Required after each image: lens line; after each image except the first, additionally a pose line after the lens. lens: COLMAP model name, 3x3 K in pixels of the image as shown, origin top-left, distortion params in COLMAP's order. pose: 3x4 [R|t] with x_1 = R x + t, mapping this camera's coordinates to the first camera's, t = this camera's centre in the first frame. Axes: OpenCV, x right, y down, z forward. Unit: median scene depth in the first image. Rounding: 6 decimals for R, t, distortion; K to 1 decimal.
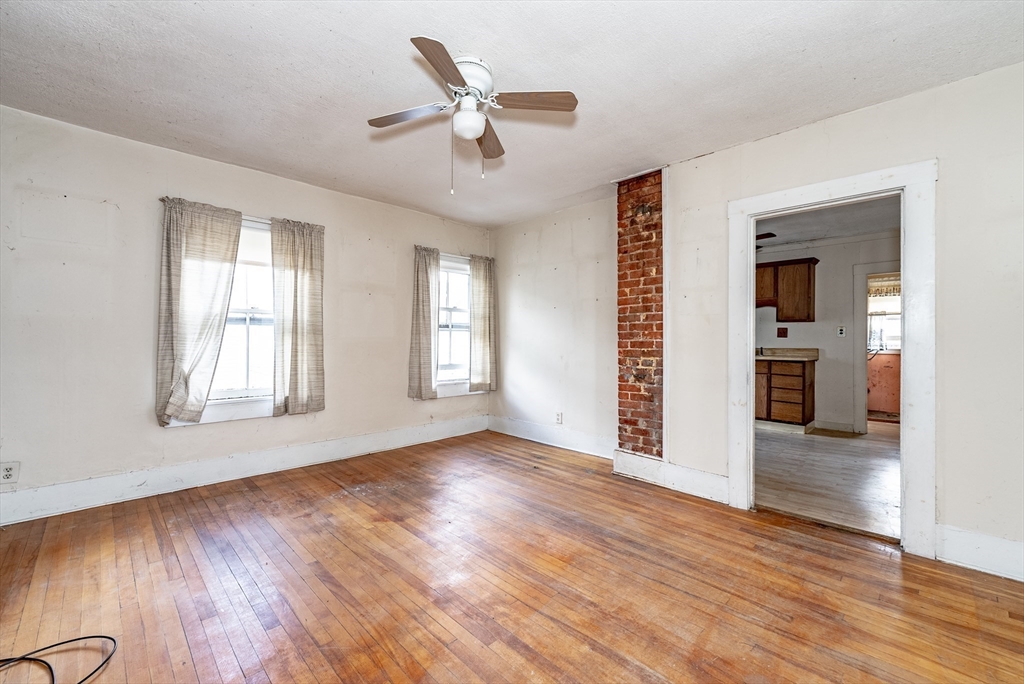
lens RADIAL K [[418.4, 0, 514.5], [0, 418.4, 335.8], [0, 0, 1]] dist [0.000634, -0.000404]
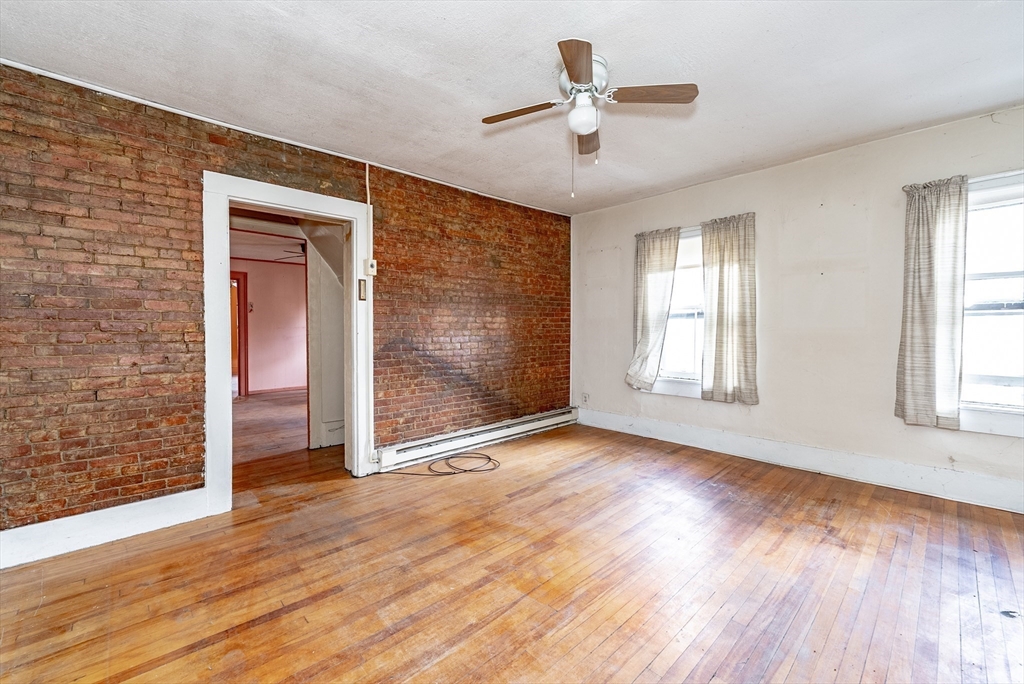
lens RADIAL K [[418.4, 0, 514.5], [0, 418.4, 335.8], [0, 0, 1]] dist [0.000634, -0.000404]
pose [[-0.024502, 0.010570, -0.999644, 0.556971], [0.010847, 0.999888, 0.010306, 0.004016], [0.999641, -0.010591, -0.024614, 0.517085]]
